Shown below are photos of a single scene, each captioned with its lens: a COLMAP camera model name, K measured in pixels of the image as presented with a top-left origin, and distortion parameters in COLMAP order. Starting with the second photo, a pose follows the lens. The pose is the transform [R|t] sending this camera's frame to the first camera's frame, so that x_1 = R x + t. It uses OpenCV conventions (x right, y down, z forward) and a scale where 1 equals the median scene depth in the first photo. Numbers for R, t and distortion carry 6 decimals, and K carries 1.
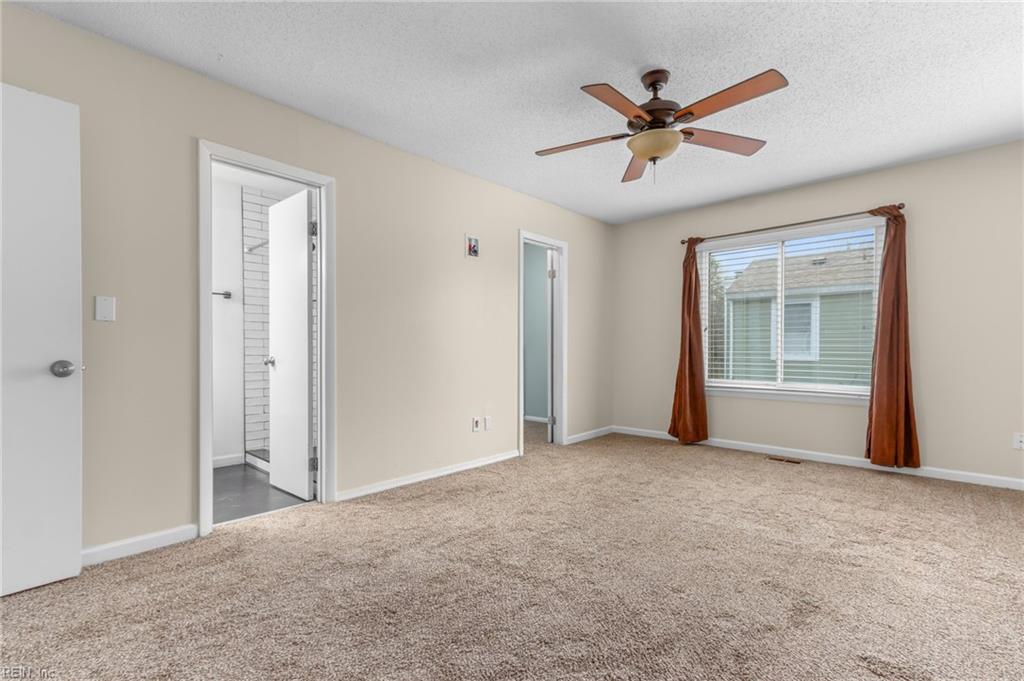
lens RADIAL K [[462.9, 0, 510.8], [0, 462.9, 344.1], [0, 0, 1]] dist [0.018479, -0.000818]
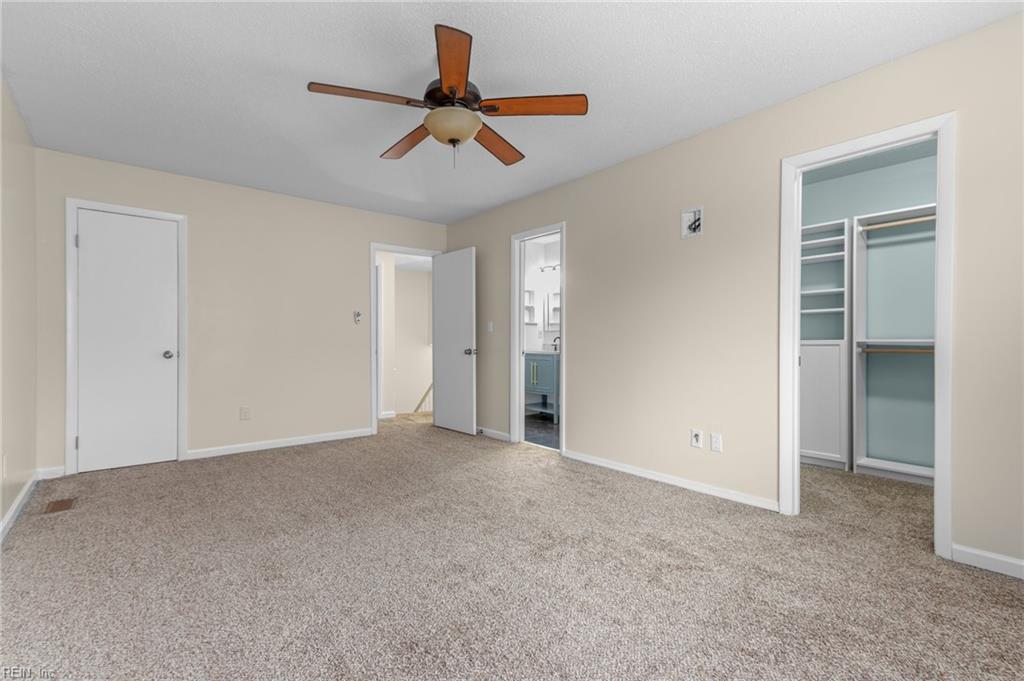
lens RADIAL K [[462.9, 0, 510.8], [0, 462.9, 344.1], [0, 0, 1]] dist [0.018479, -0.000818]
pose [[-0.136180, 0.000003, -0.990684, 0.861421], [0.013800, 0.999903, -0.001894, 0.009423], [0.990588, -0.013929, -0.136167, 0.892615]]
